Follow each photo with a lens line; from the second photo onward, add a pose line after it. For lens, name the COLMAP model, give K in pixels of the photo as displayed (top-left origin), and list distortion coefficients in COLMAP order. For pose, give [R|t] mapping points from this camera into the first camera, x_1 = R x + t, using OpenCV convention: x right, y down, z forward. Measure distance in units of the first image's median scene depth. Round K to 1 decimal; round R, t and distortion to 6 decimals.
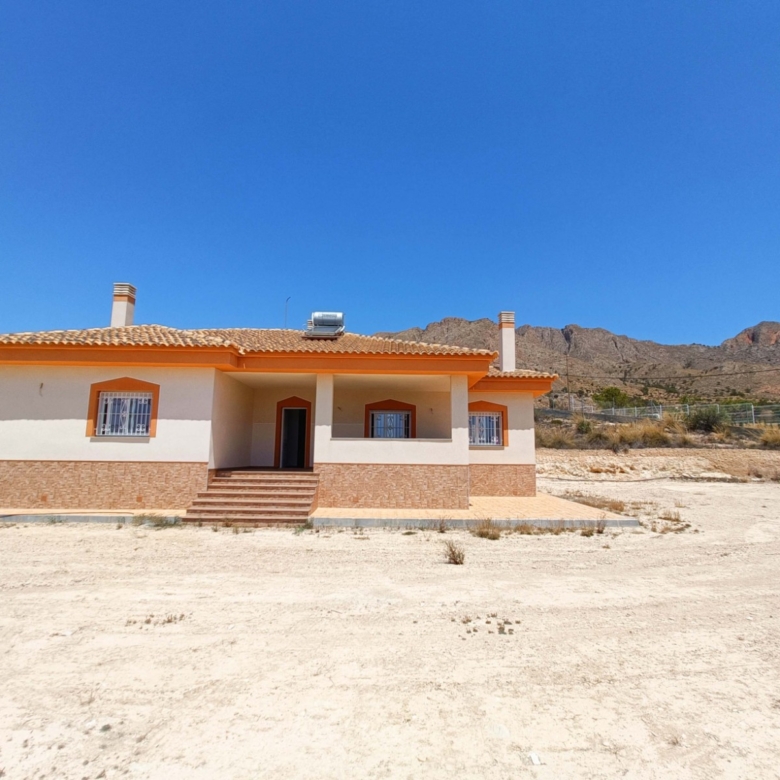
lens RADIAL K [[489.7, 0, 390.0], [0, 489.7, 390.0], [0, 0, 1]] dist [0.001358, -0.001232]
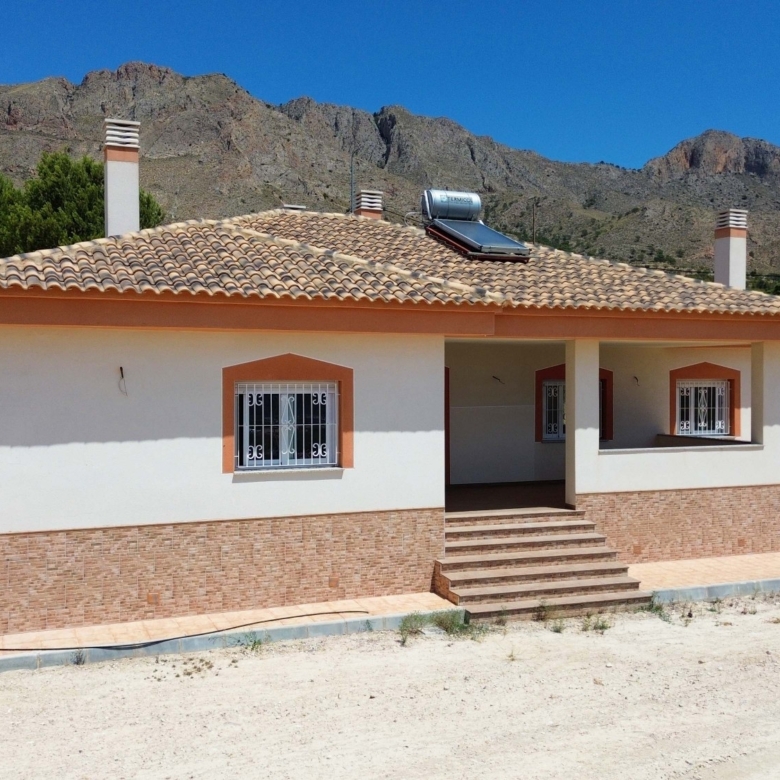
lens RADIAL K [[1032.5, 0, 390.0], [0, 1032.5, 390.0], [0, 0, 1]] dist [0.154780, -0.526301]
pose [[0.922274, -0.018507, 0.386093, -0.845839], [-0.043177, 0.987669, 0.150483, -0.153399], [-0.384117, -0.155457, 0.910103, -0.030902]]
